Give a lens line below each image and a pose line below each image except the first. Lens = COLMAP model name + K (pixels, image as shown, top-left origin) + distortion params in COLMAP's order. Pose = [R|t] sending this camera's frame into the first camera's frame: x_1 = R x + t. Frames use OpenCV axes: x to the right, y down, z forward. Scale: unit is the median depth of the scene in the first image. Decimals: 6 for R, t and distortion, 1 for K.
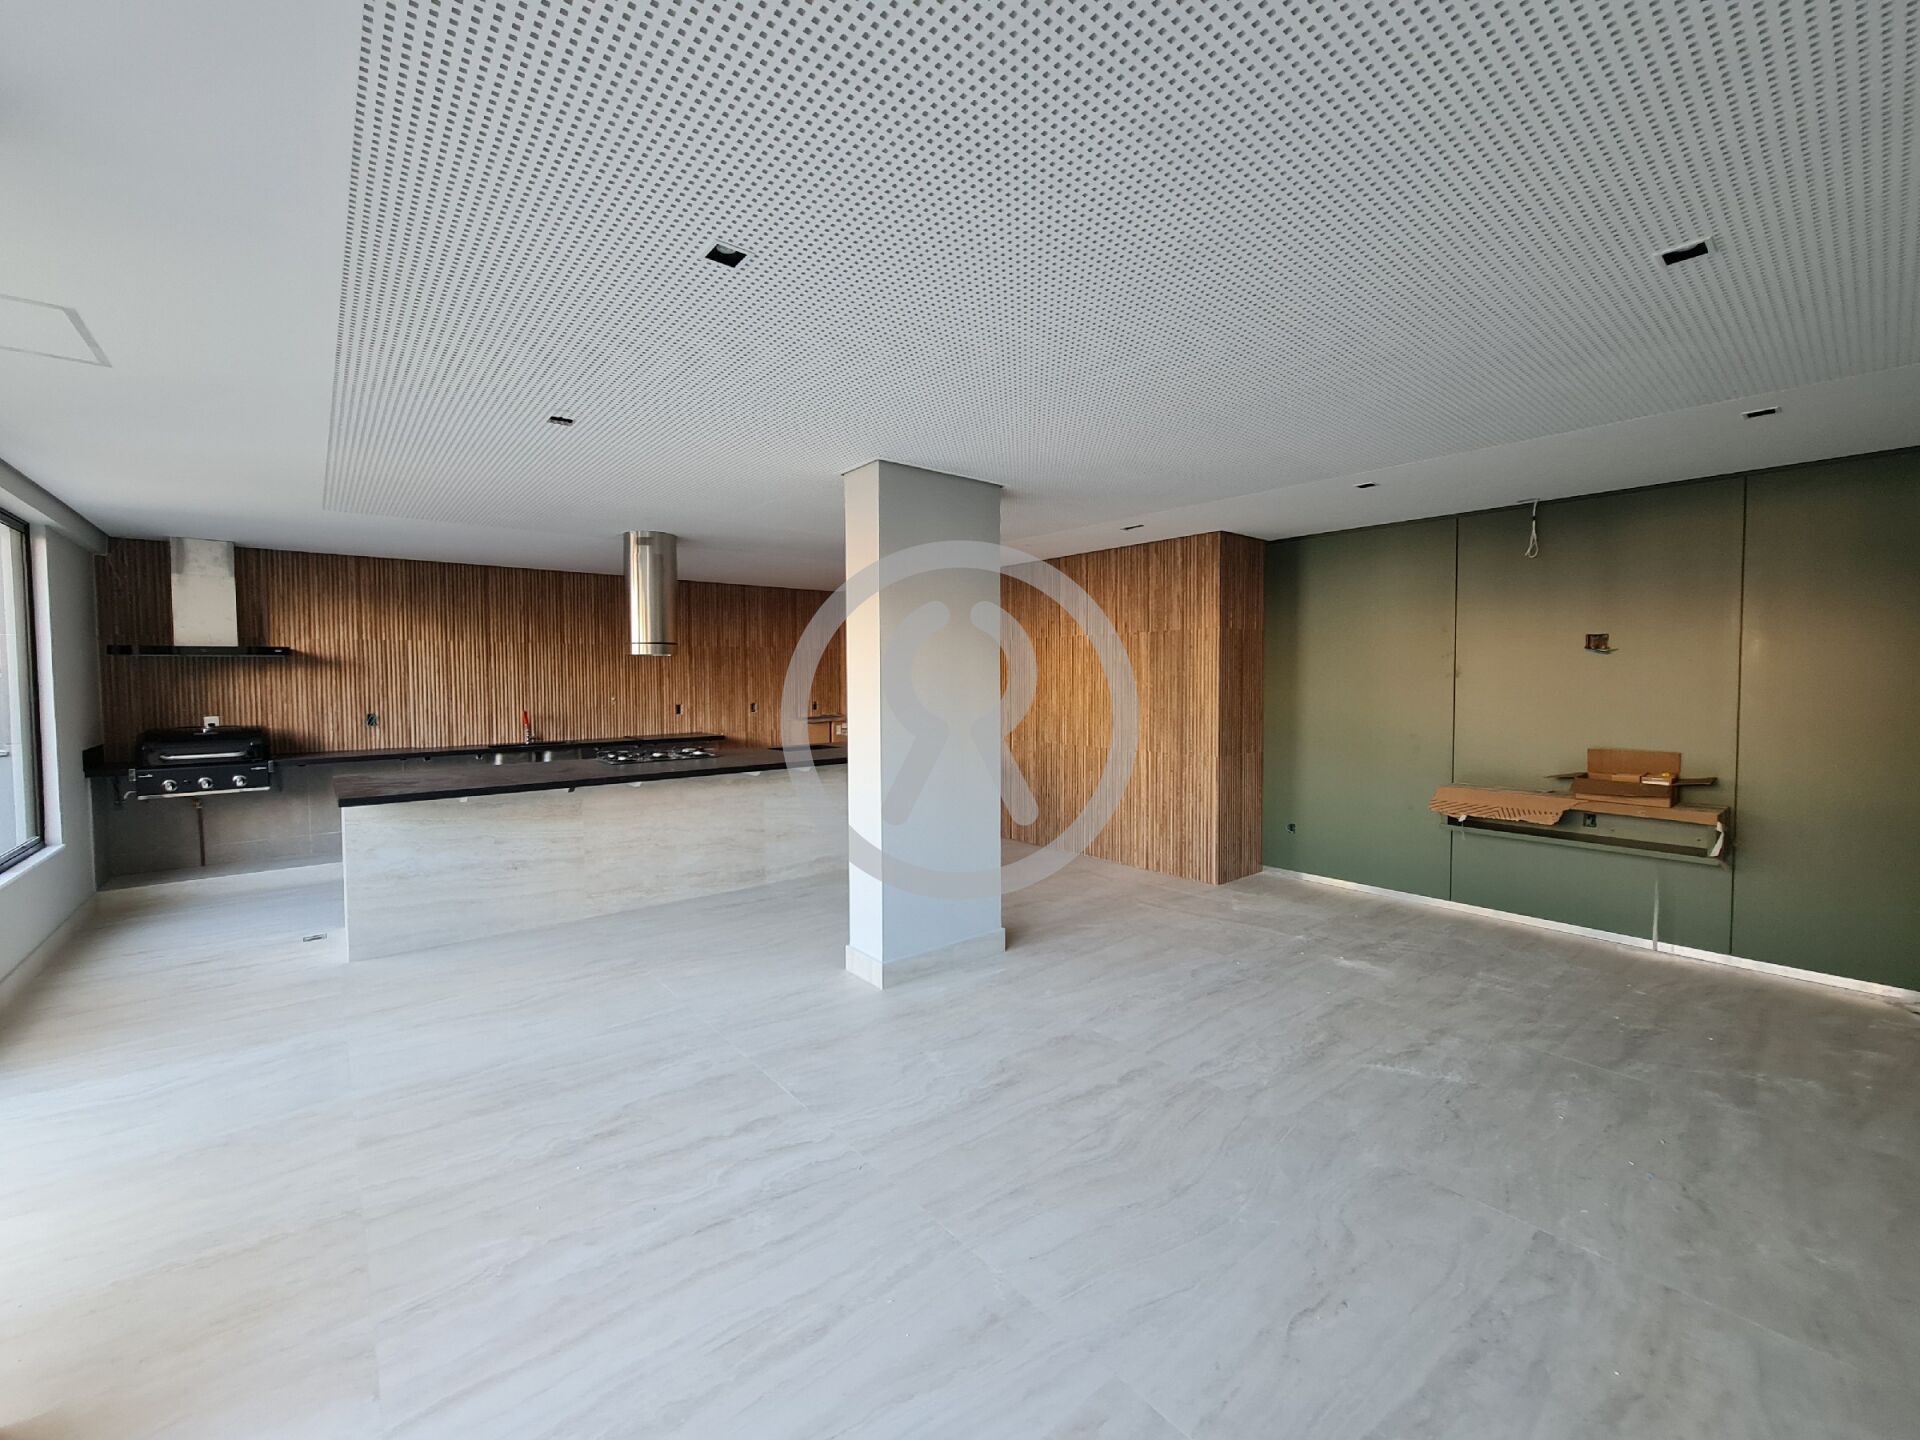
lens RADIAL K [[781.3, 0, 959.8], [0, 781.3, 705.6], [0, 0, 1]] dist [-0.003654, 0.001096]
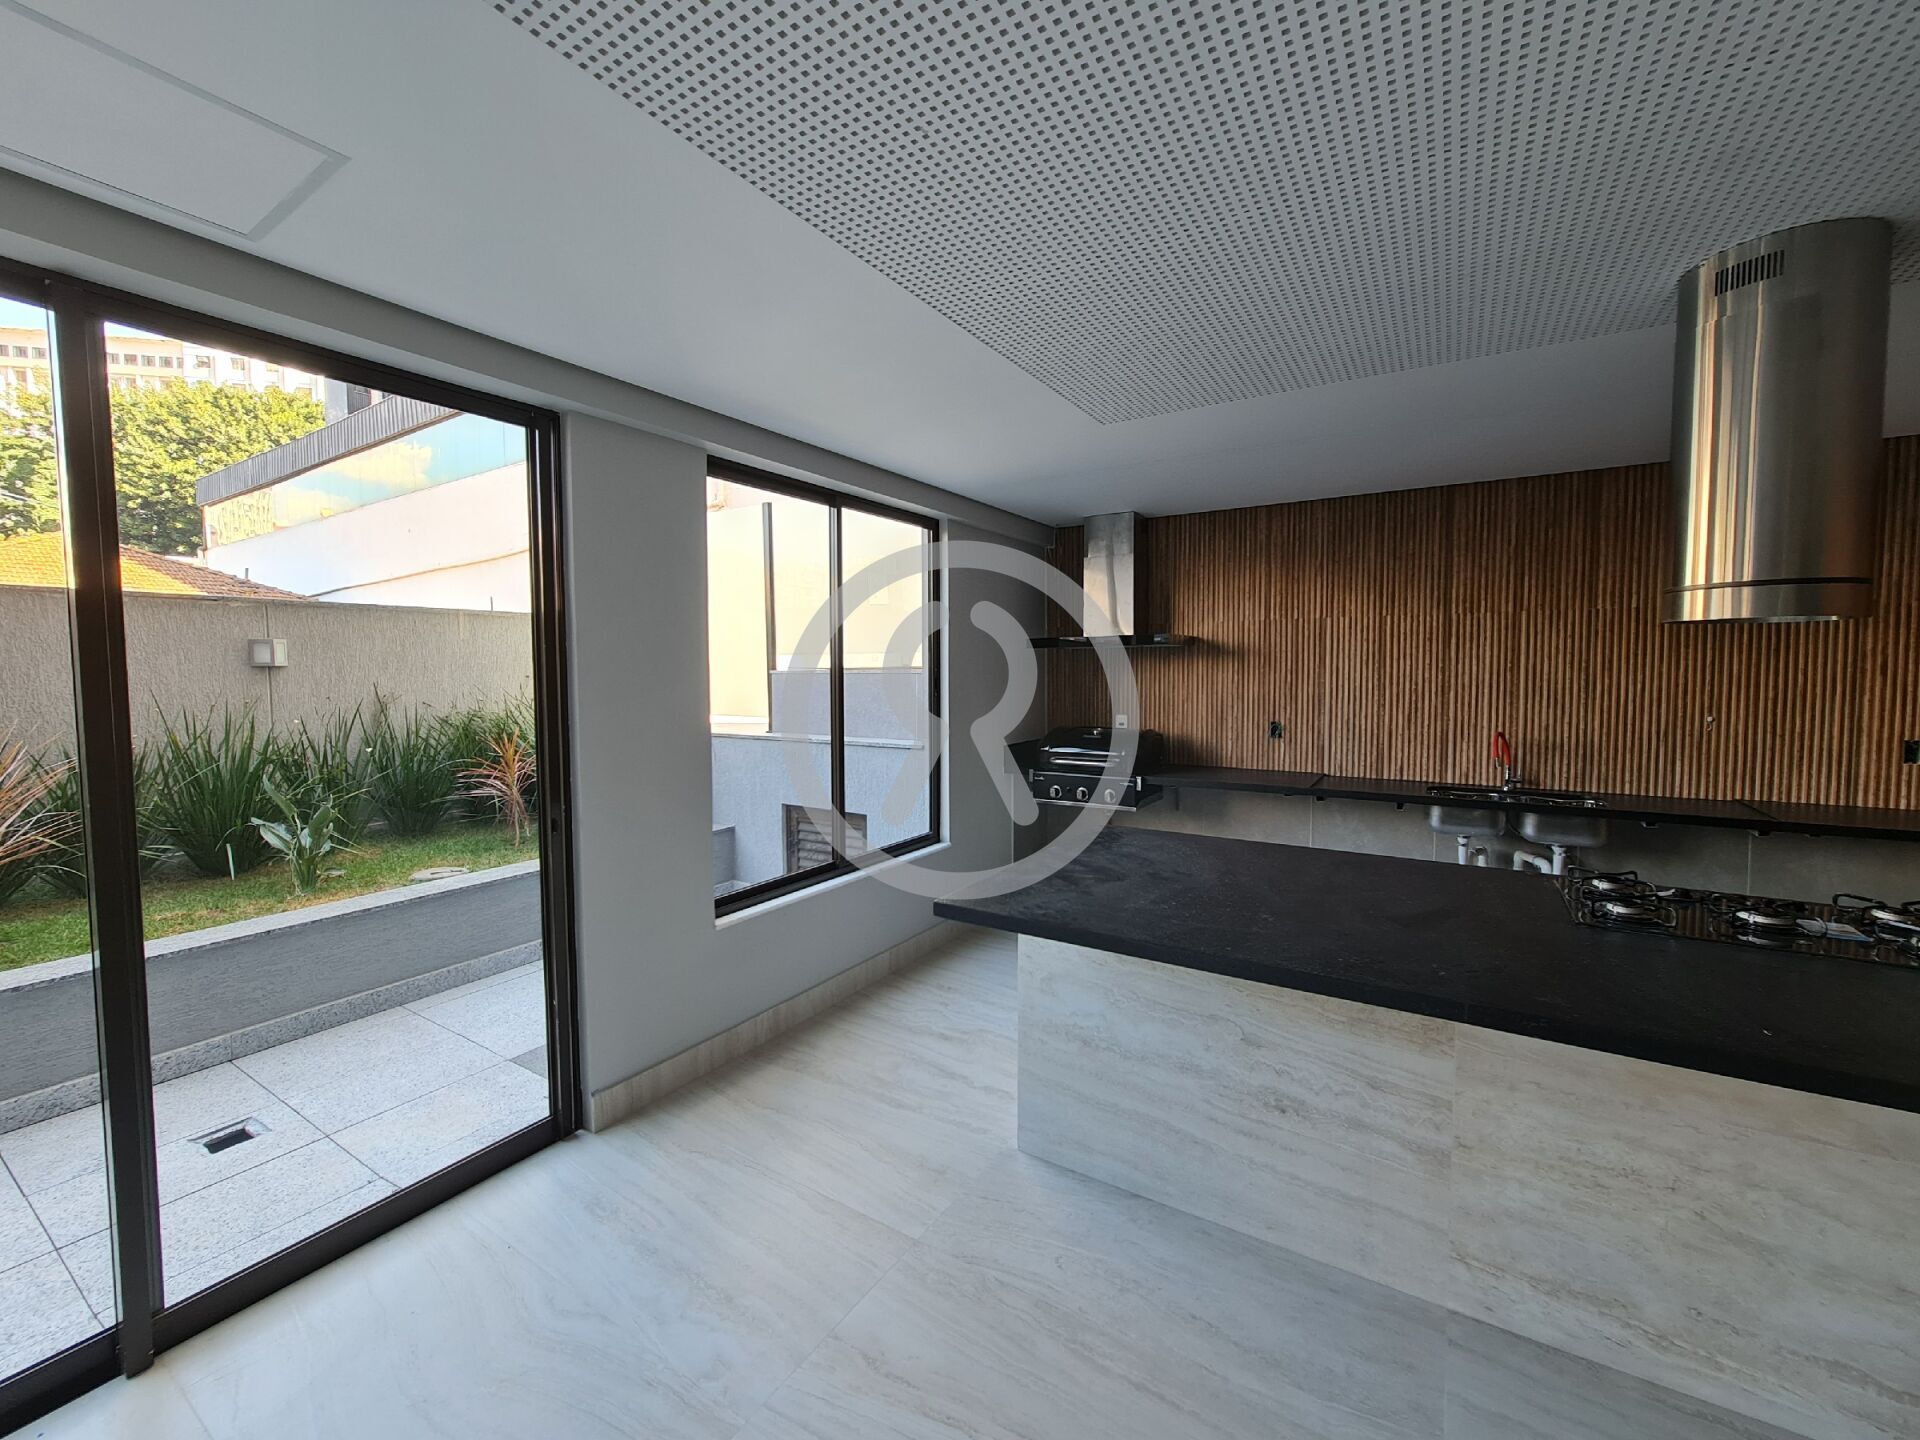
lens RADIAL K [[781.3, 0, 956.5], [0, 781.3, 711.1], [0, 0, 1]] dist [-0.003654, 0.001096]
pose [[0.309144, 0.060141, -0.949112, -0.158646], [-0.035291, 0.998037, 0.051746, -0.027113], [0.950360, 0.017498, 0.310660, 0.499384]]
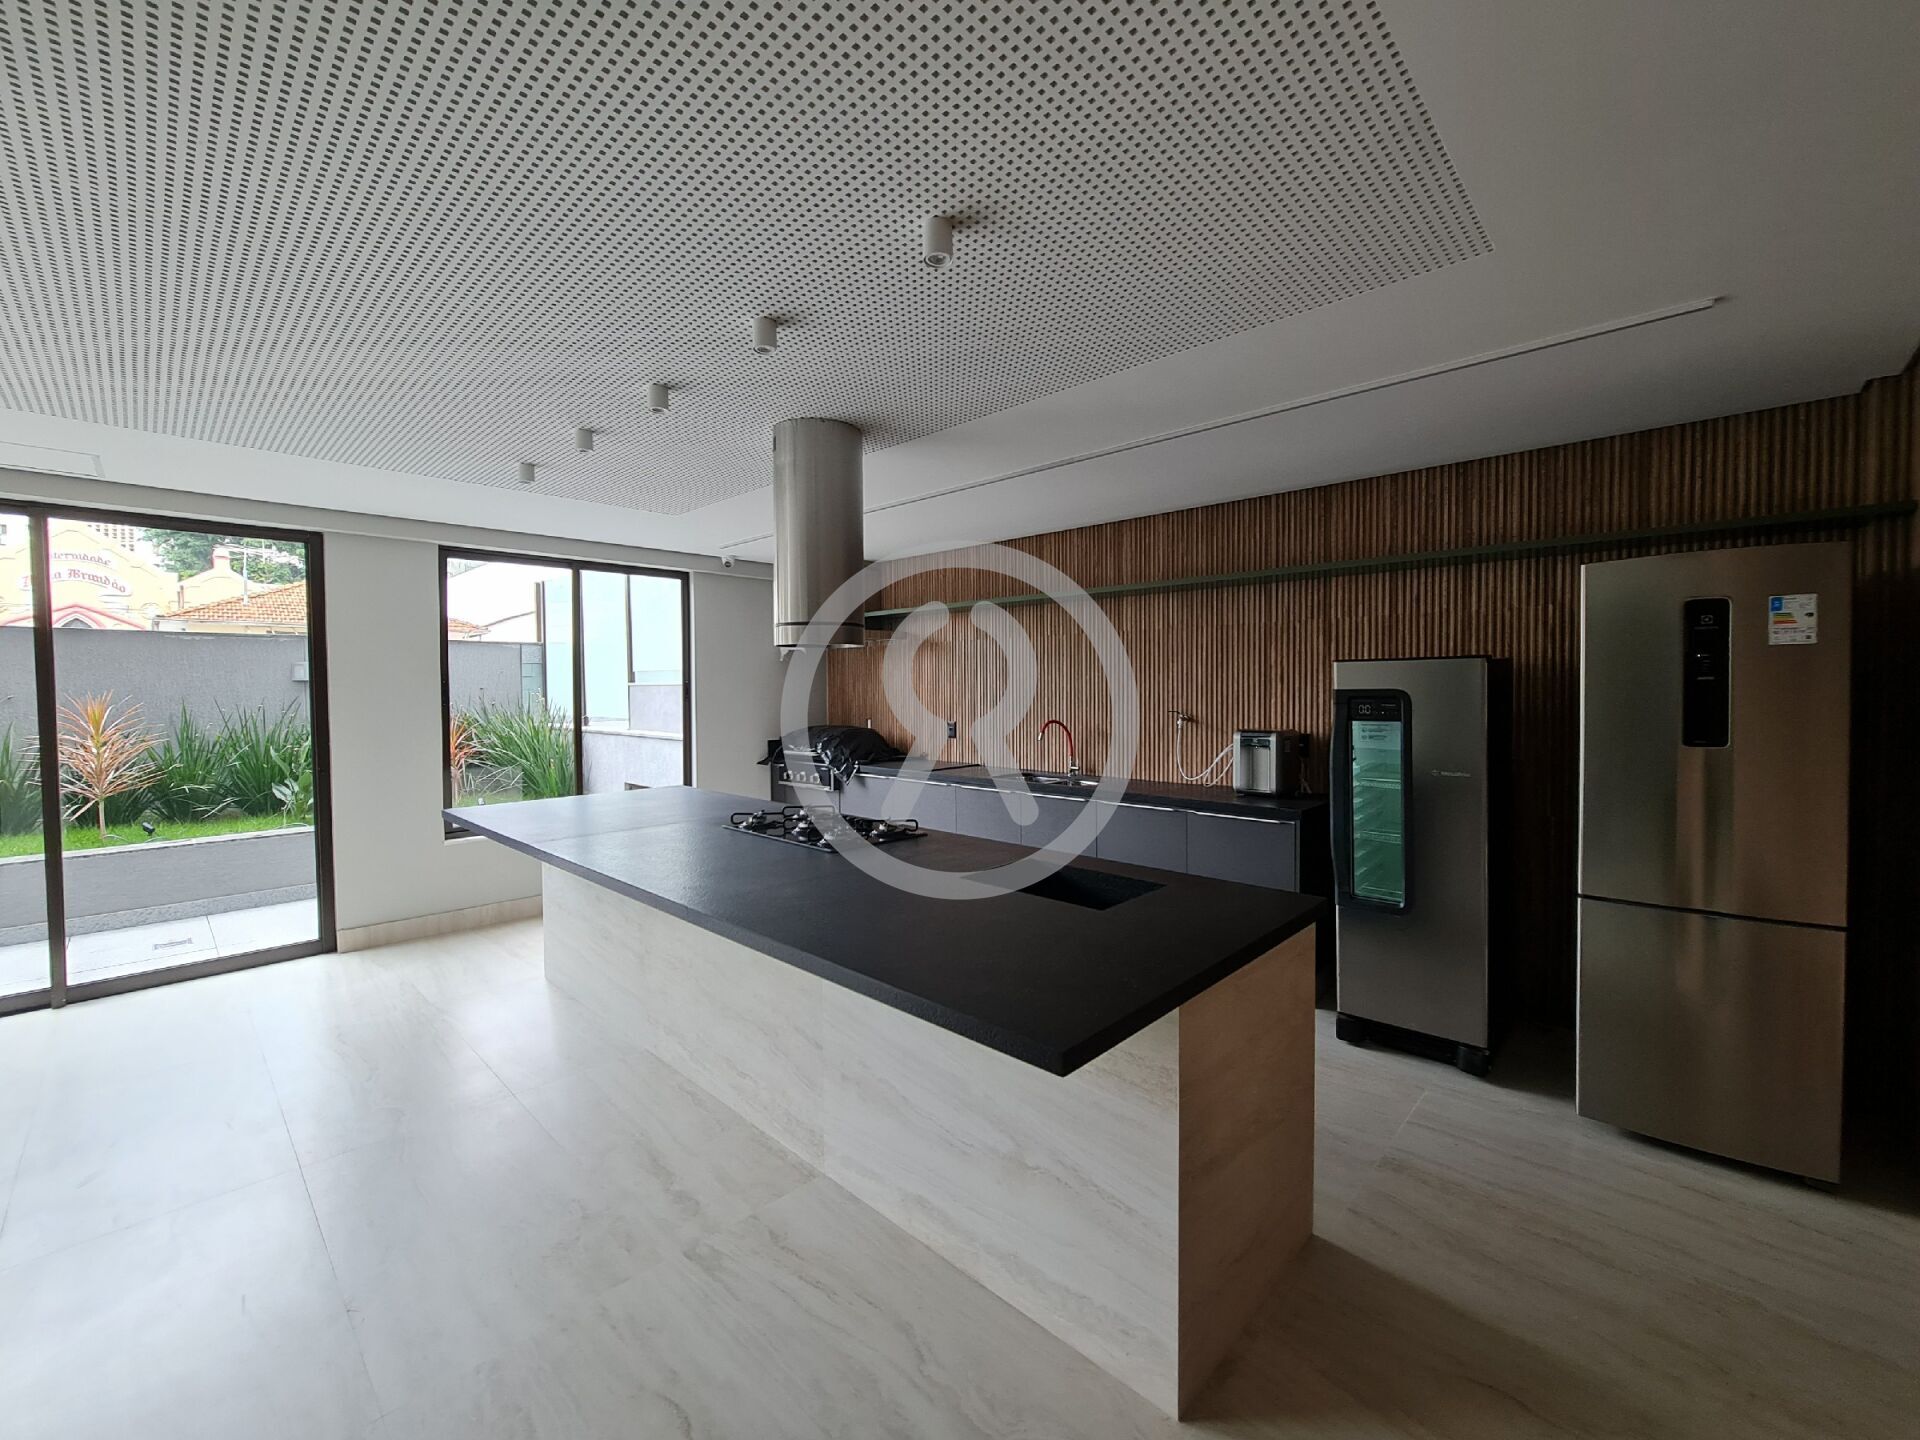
lens RADIAL K [[781.3, 0, 968.9], [0, 781.3, 712.3], [0, 0, 1]] dist [-0.003654, 0.001096]
pose [[0.116856, 0.037748, -0.992431, 0.153966], [-0.033891, 0.998847, 0.034002, -0.034195], [0.992570, 0.029661, 0.118000, 0.921449]]
